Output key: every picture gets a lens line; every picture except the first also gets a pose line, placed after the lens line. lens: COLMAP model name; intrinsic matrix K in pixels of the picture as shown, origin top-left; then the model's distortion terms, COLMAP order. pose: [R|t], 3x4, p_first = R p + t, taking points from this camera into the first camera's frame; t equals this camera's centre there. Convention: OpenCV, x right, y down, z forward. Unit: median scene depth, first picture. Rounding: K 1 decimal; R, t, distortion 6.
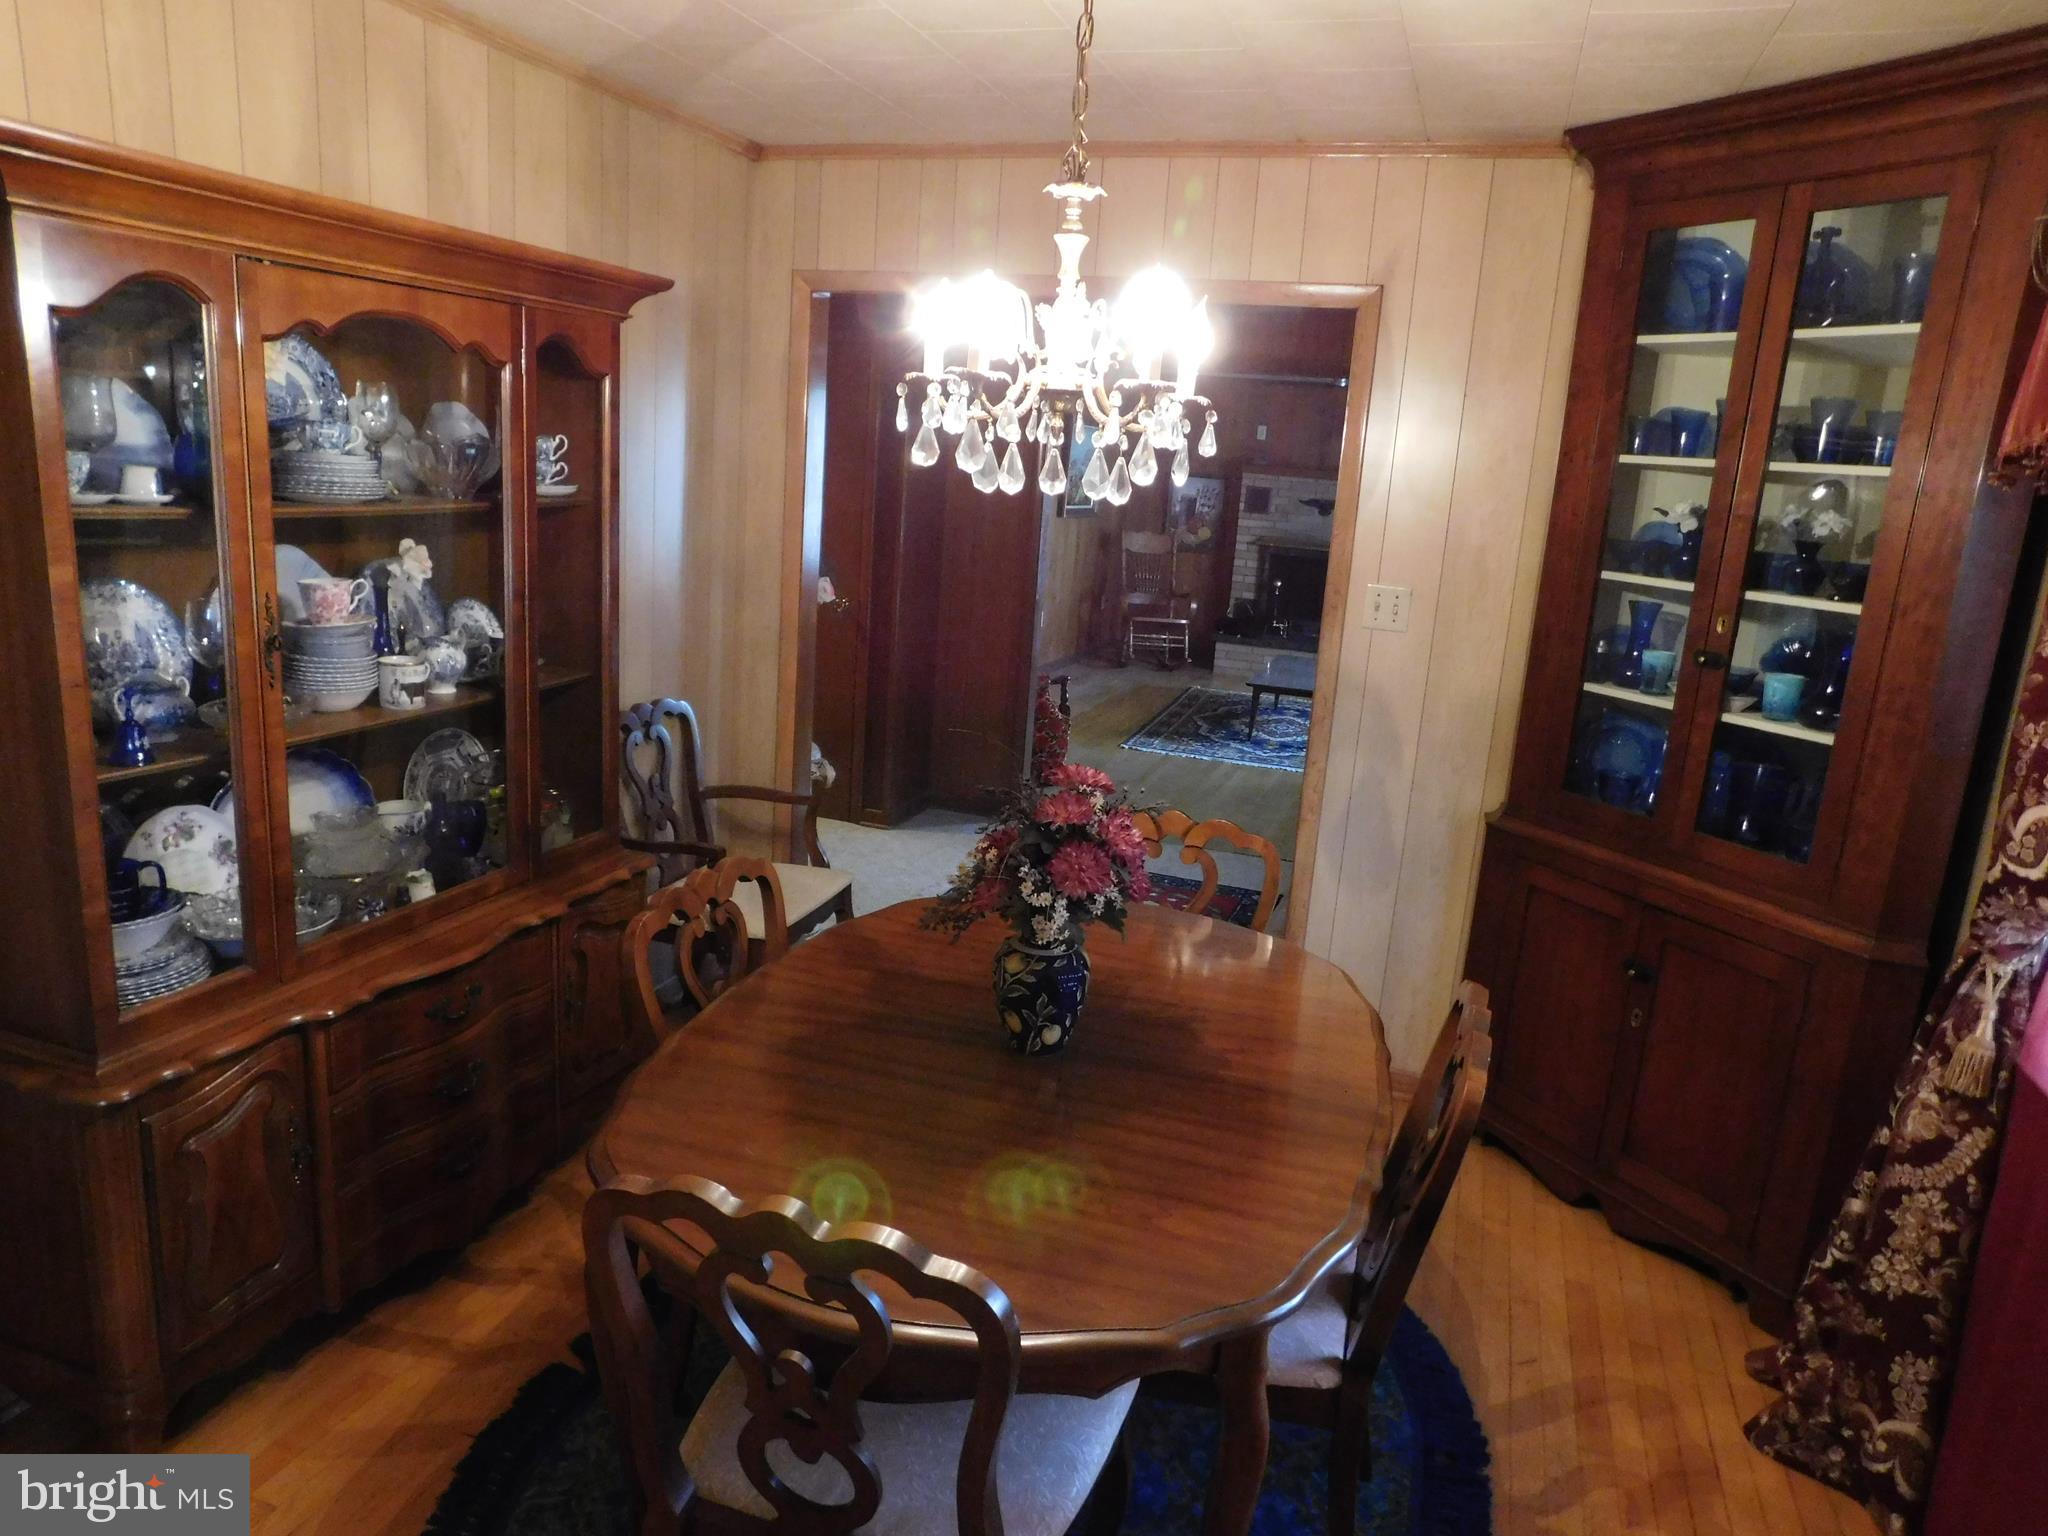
lens RADIAL K [[1344.1, 0, 1028.9], [0, 1344.1, 772.2], [0, 0, 1]] dist [-0.047927, 0.020454]
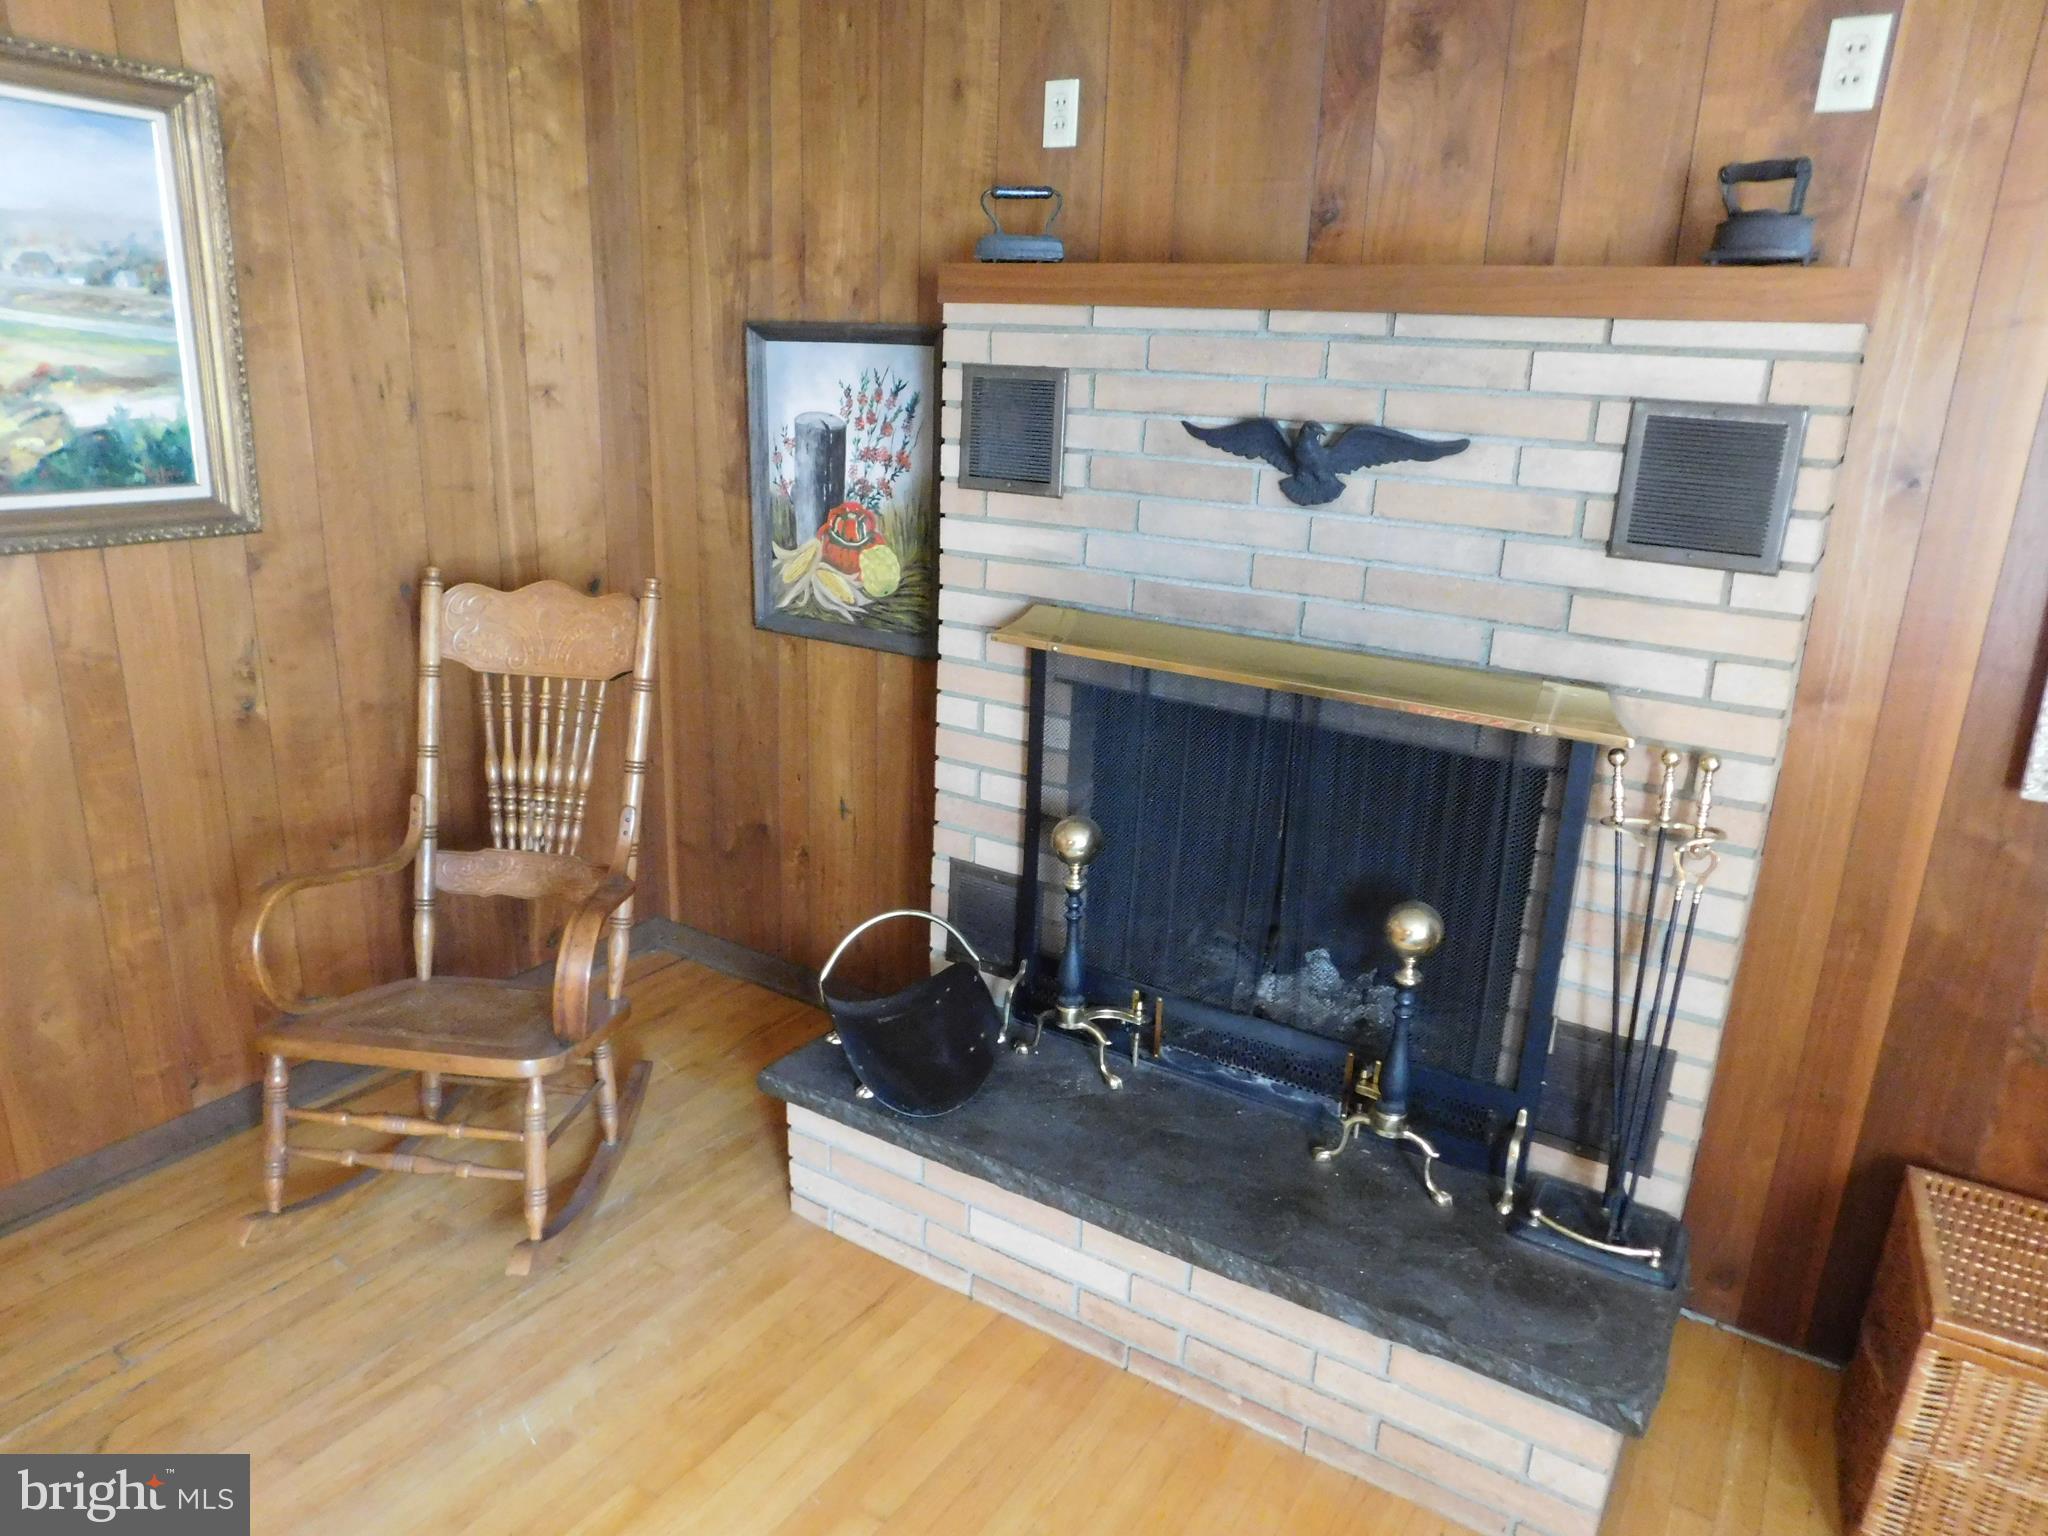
lens RADIAL K [[1344.1, 0, 1026.4], [0, 1344.1, 768.9], [0, 0, 1]] dist [-0.047927, 0.020454]
pose [[0.971331, 0.033162, -0.235406, 0.224519], [-0.019737, 0.998053, 0.059159, -0.162537], [0.236909, -0.052817, 0.970095, 0.793751]]
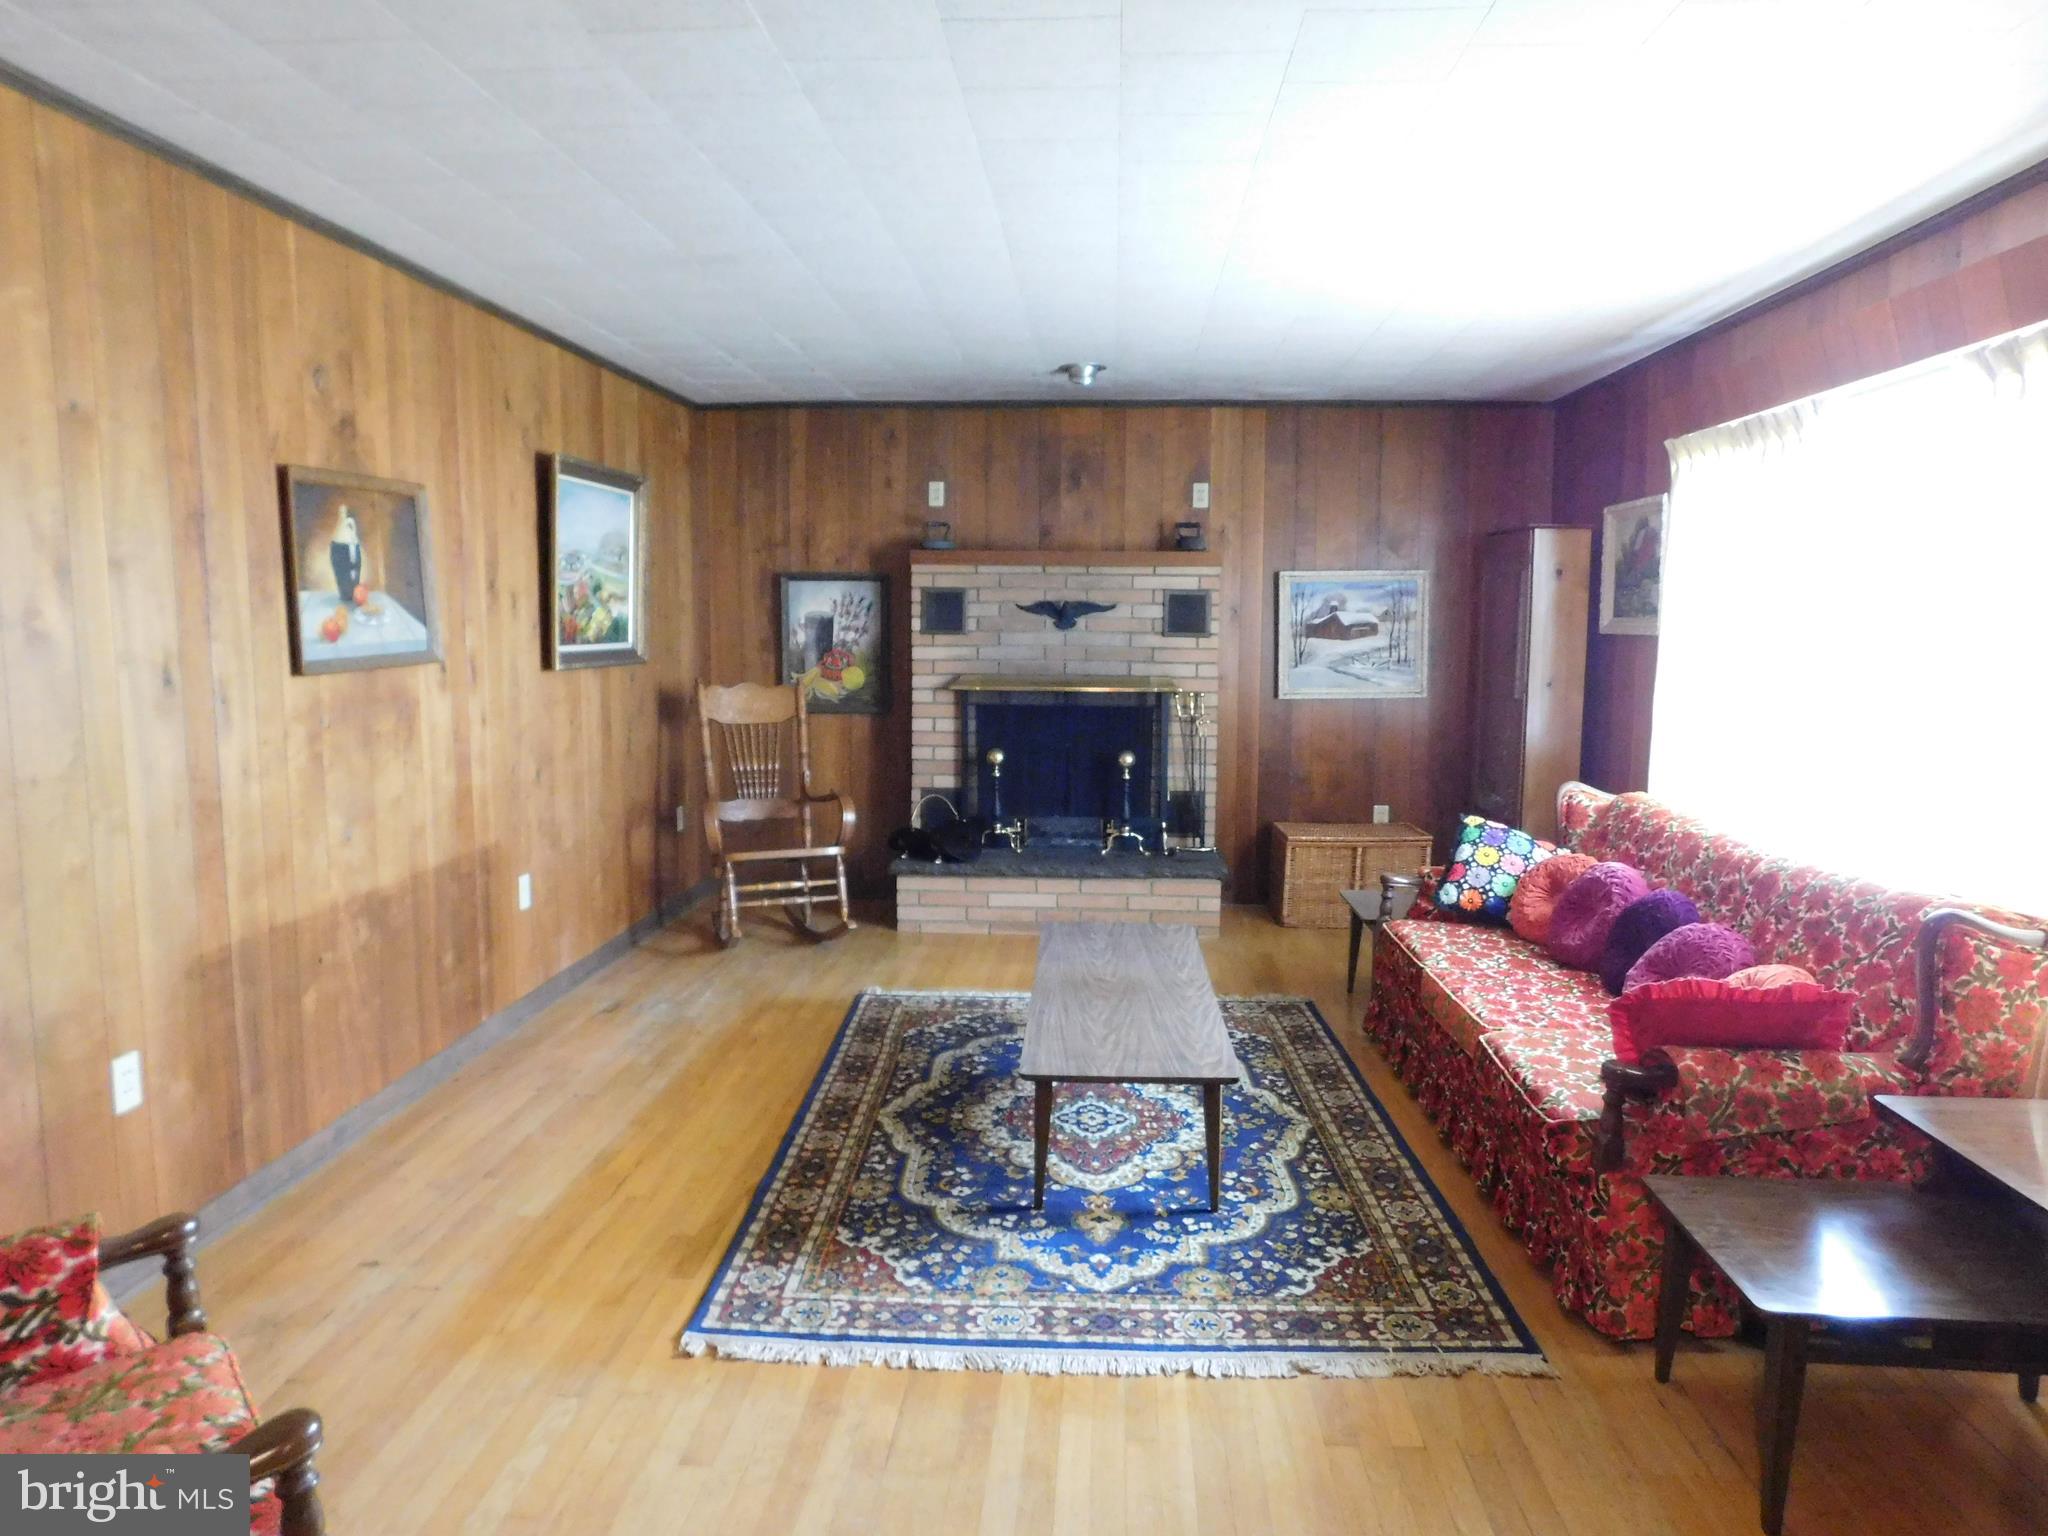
lens RADIAL K [[1344.1, 0, 1021.8], [0, 1344.1, 761.2], [0, 0, 1]] dist [-0.047927, 0.020454]
pose [[0.963776, -0.092881, 0.250017, 0.057437], [0.120163, 0.988088, -0.096139, -0.084518], [-0.238110, 0.122699, 0.963457, 0.464944]]
